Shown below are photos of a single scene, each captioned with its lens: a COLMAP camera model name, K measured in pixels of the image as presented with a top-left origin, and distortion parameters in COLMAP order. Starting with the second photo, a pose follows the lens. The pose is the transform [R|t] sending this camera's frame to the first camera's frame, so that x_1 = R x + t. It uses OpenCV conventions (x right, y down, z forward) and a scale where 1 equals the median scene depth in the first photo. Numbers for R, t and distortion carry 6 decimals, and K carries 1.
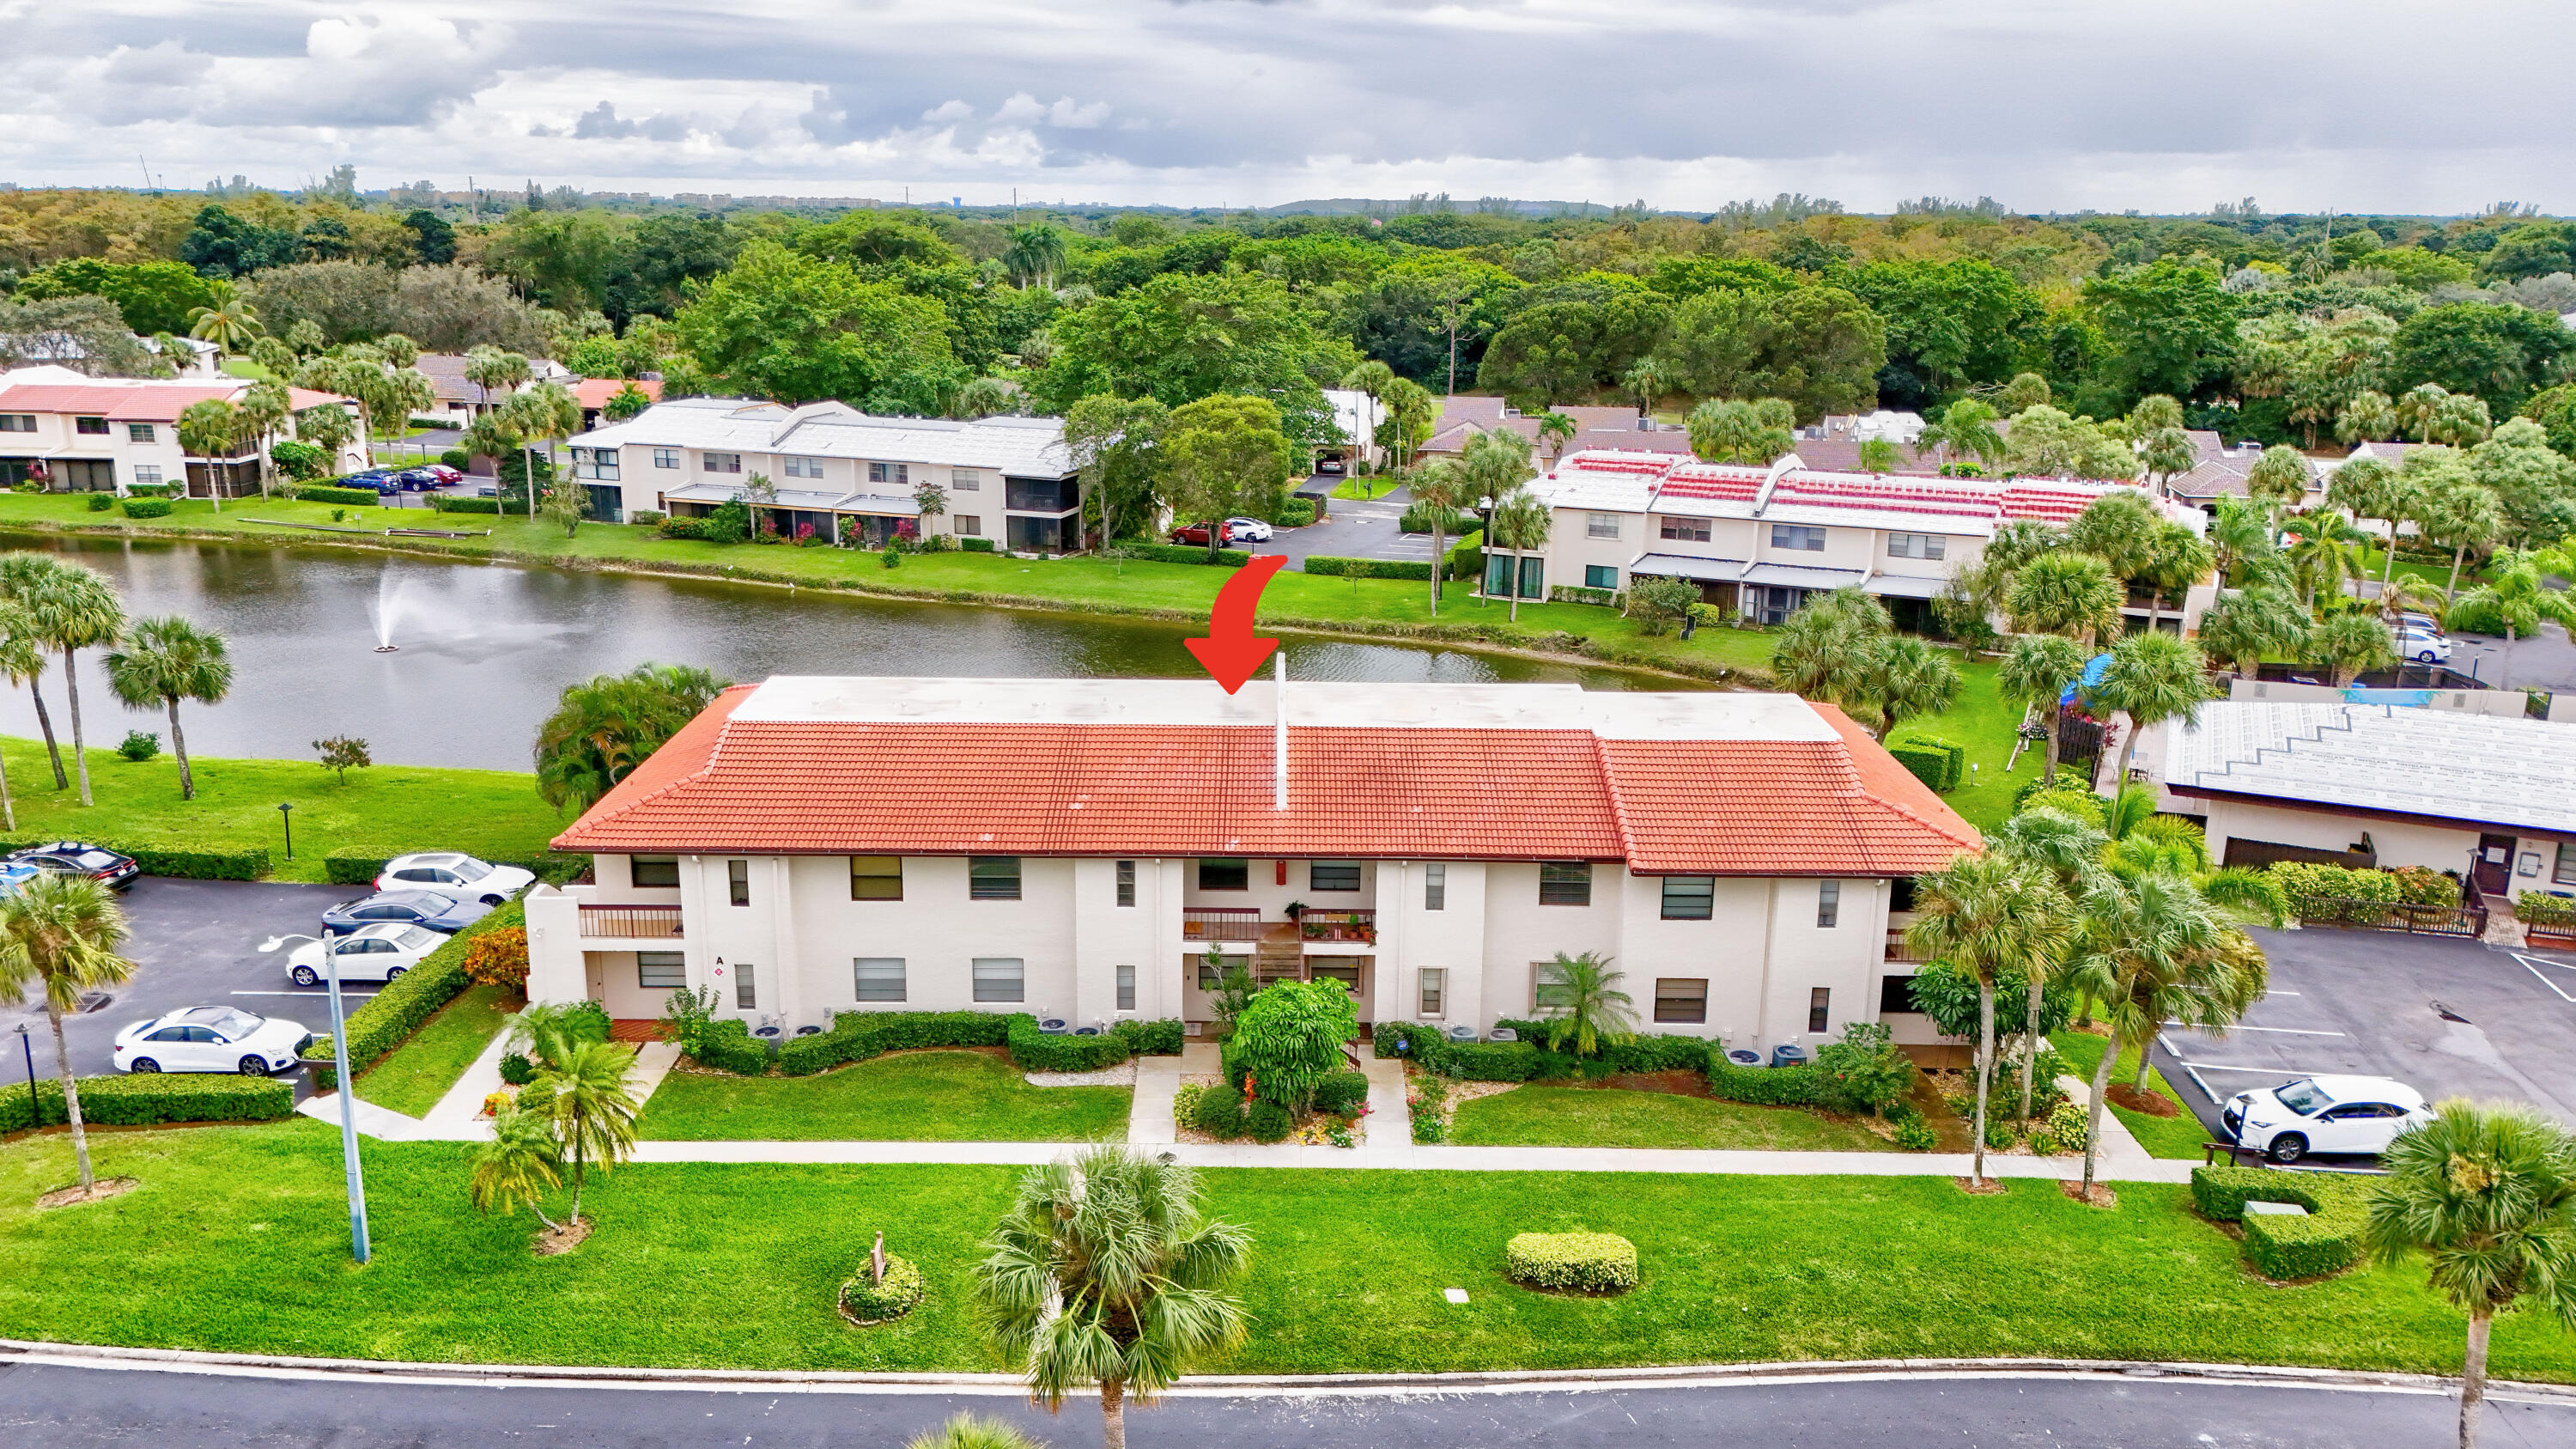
lens RADIAL K [[1905.8, 0, 1284.2], [0, 1905.8, 723.3], [0, 0, 1]] dist [0.079845, -0.075647]
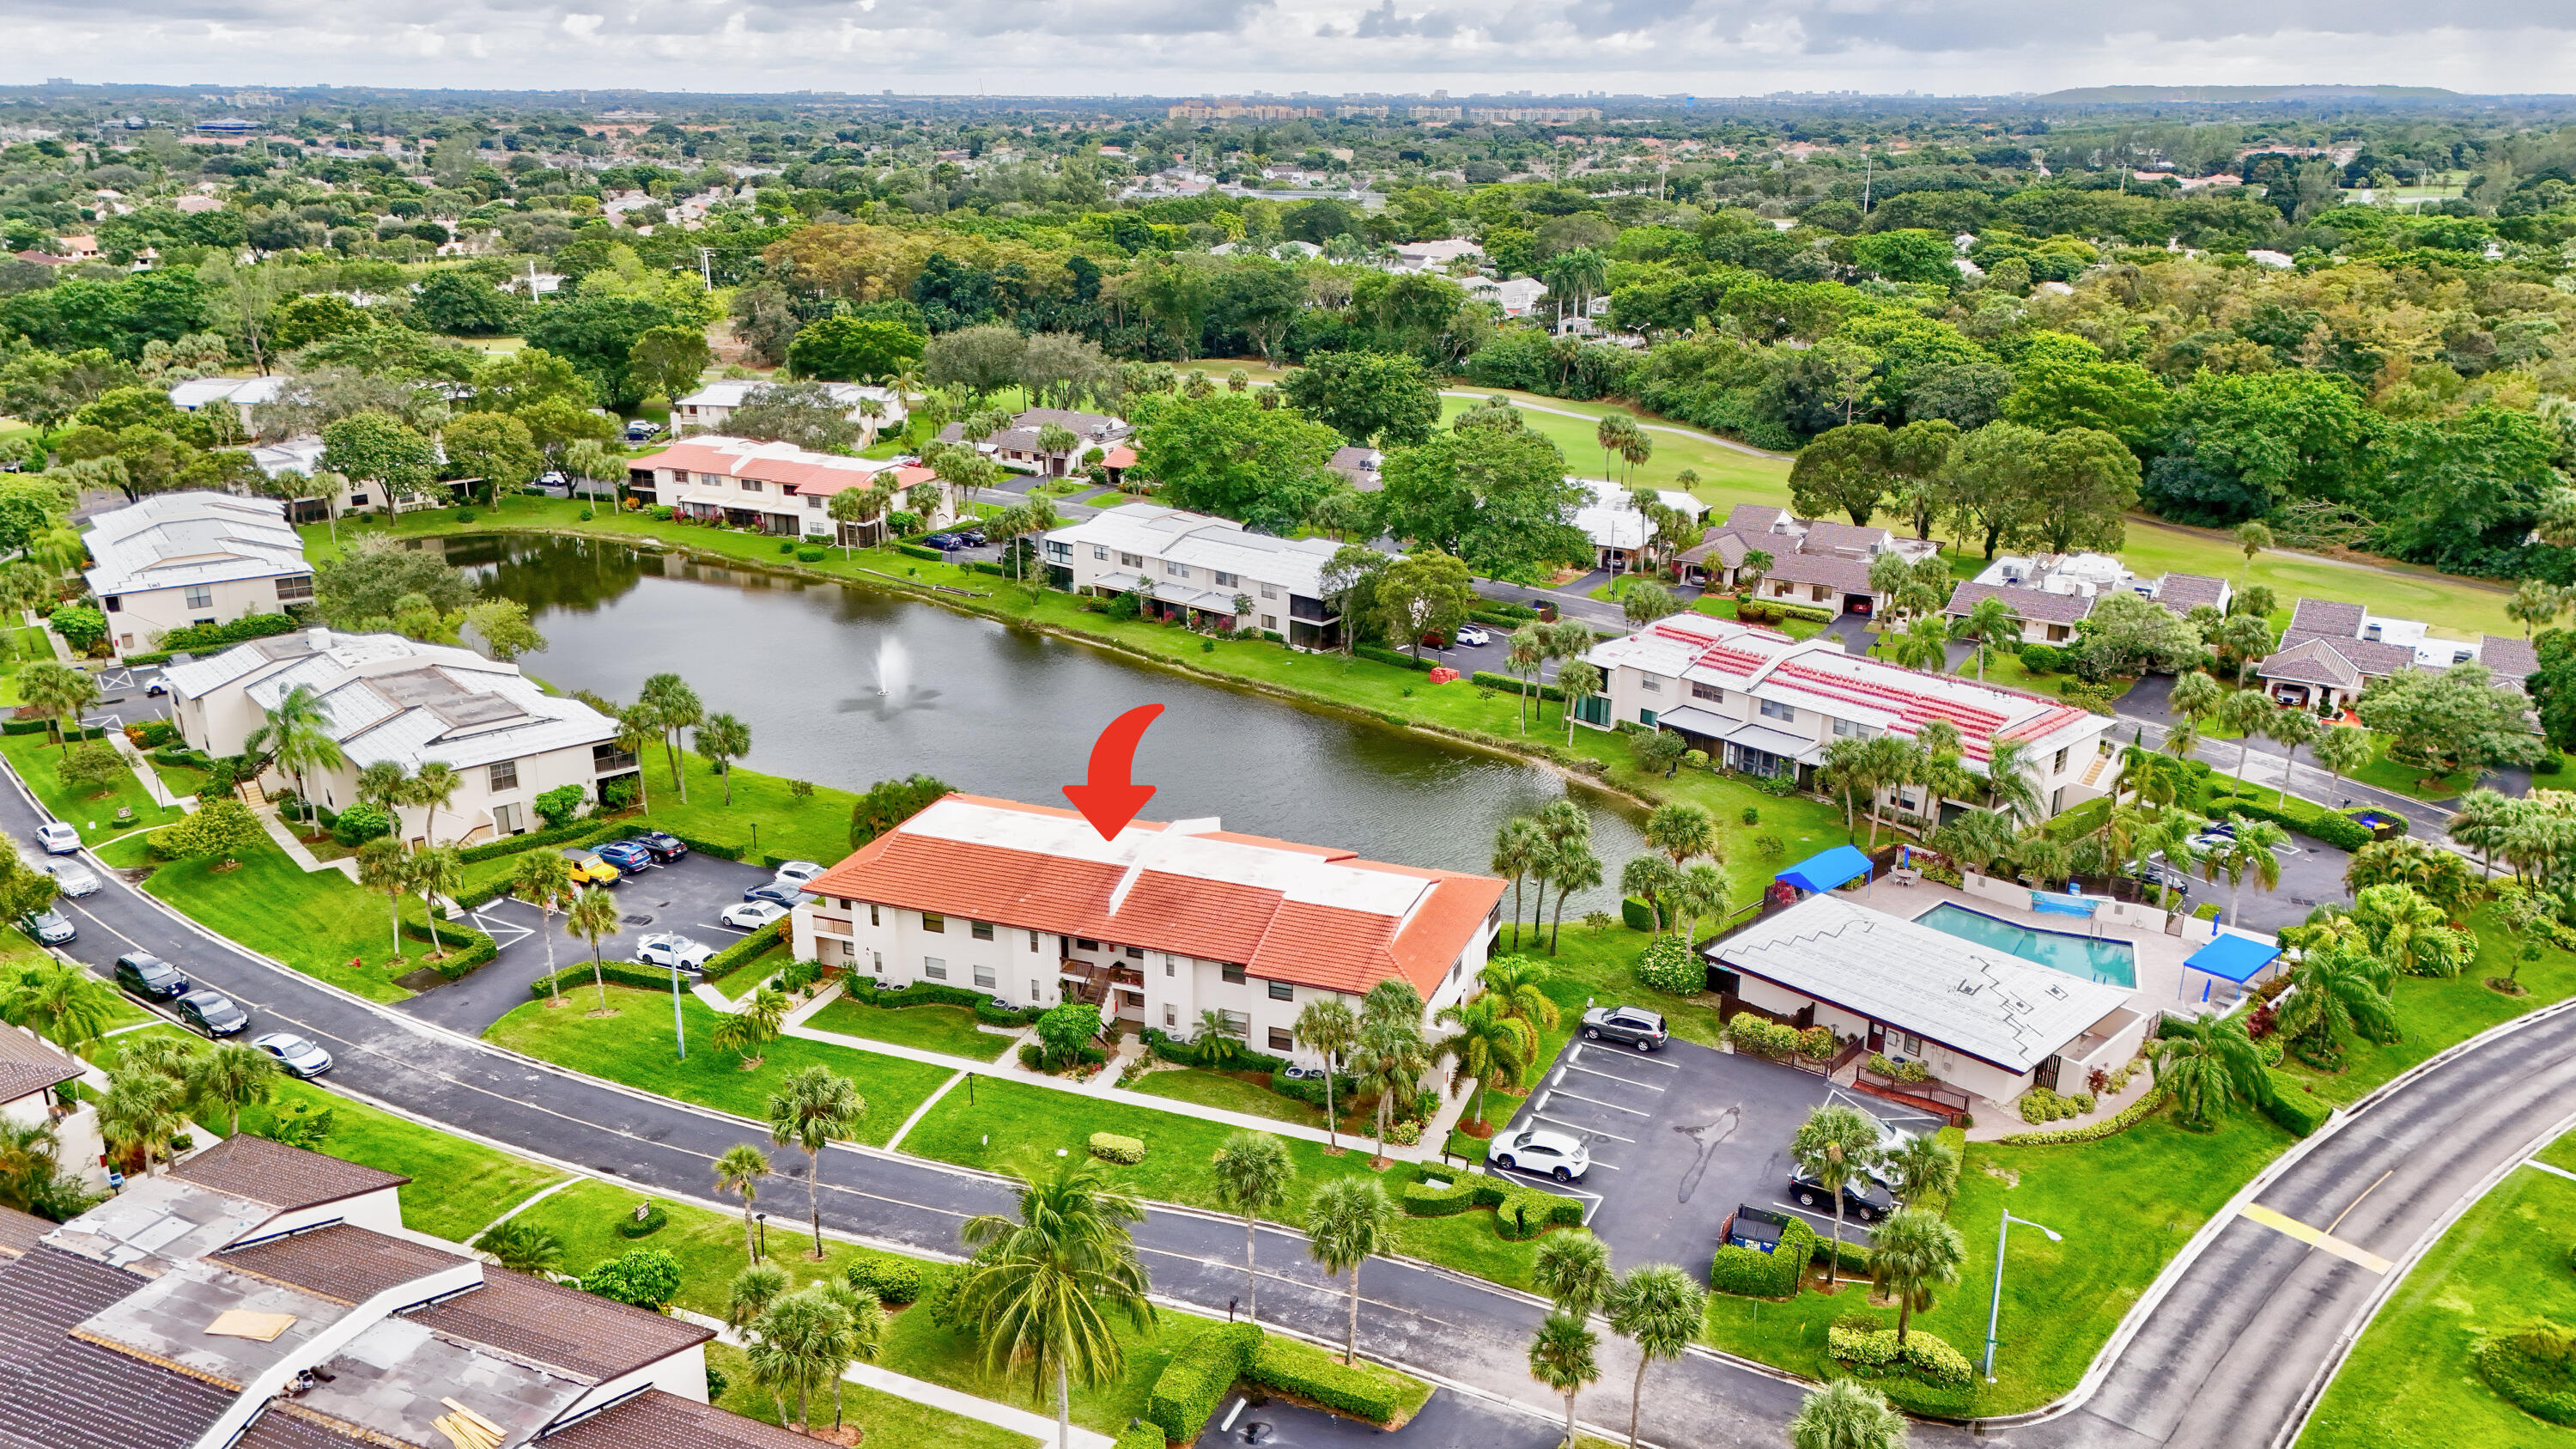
lens RADIAL K [[1878.2, 0, 1281.1], [0, 1878.2, 735.6], [0, 0, 1]] dist [0.086114, -0.093016]
pose [[0.931948, 0.108843, -0.345870, 0.684848], [-0.087021, 0.993144, 0.078057, -0.259103], [0.351995, -0.042647, 0.935030, -0.656595]]
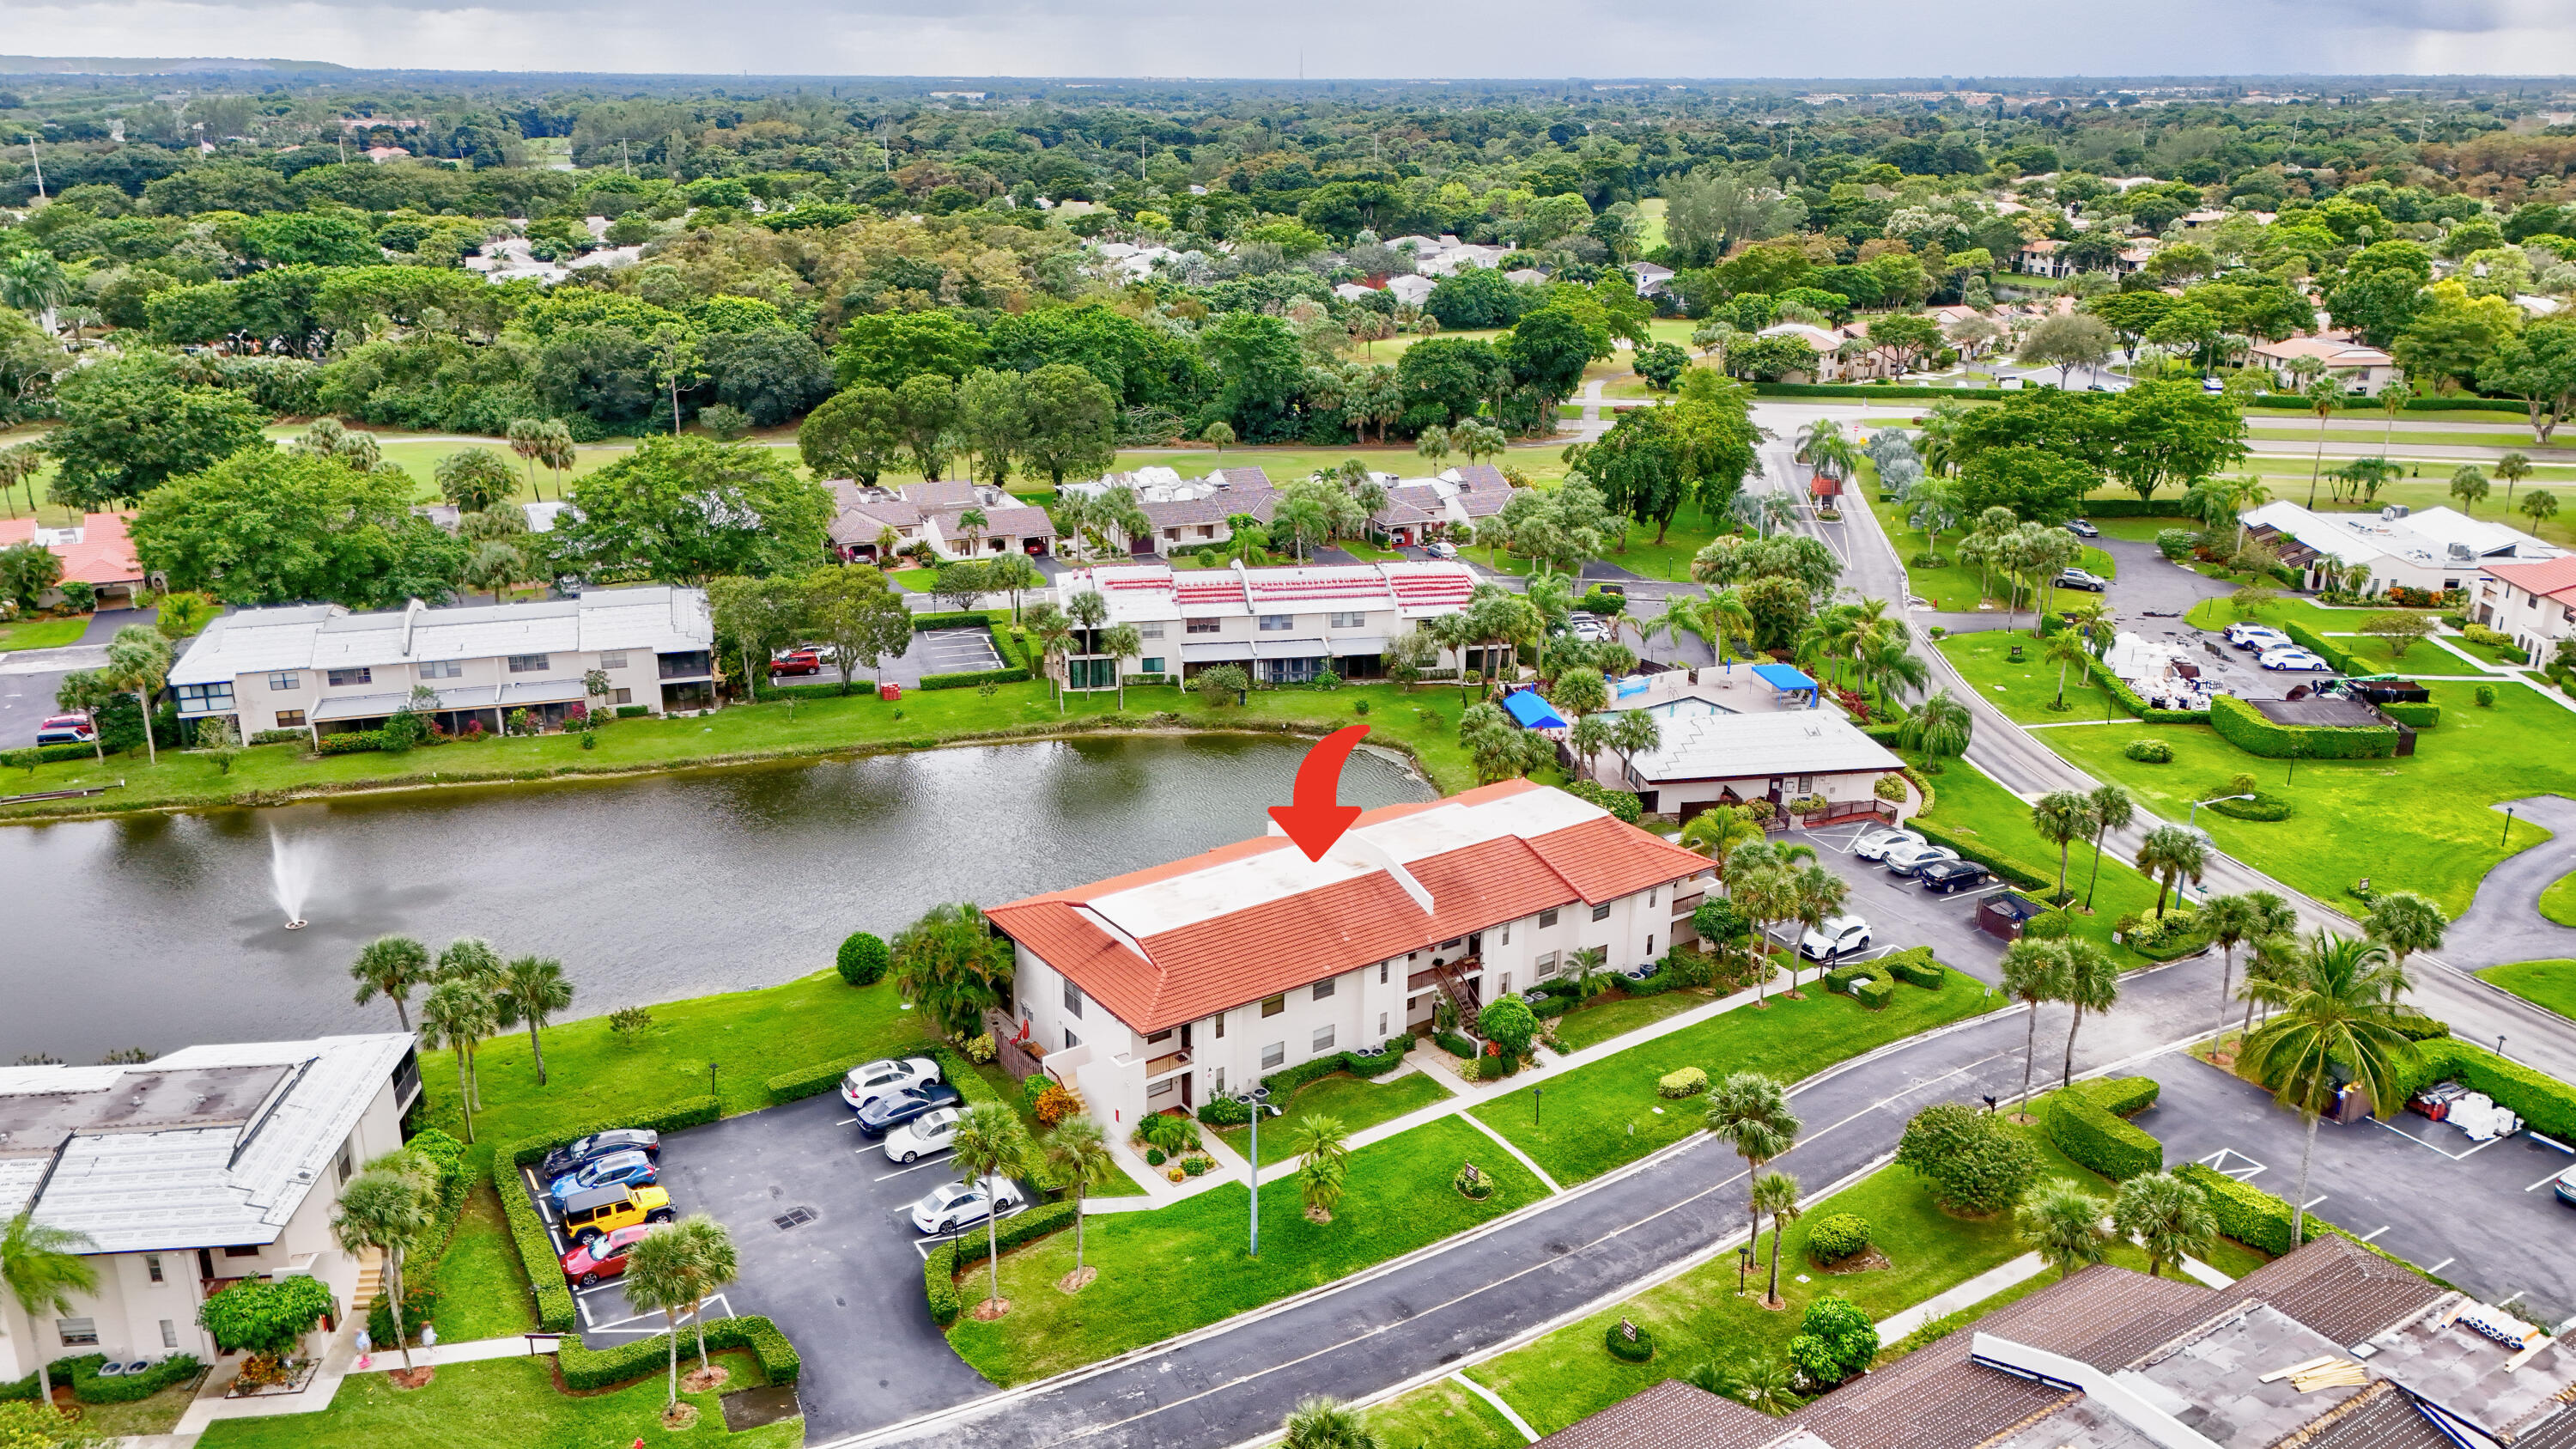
lens RADIAL K [[1878.2, 0, 1281.1], [0, 1878.2, 735.6], [0, 0, 1]] dist [0.086114, -0.093016]
pose [[0.824736, -0.194296, 0.531092, -0.911613], [0.152192, 0.980736, 0.122456, -0.322217], [-0.544654, -0.020166, 0.838419, -0.435363]]
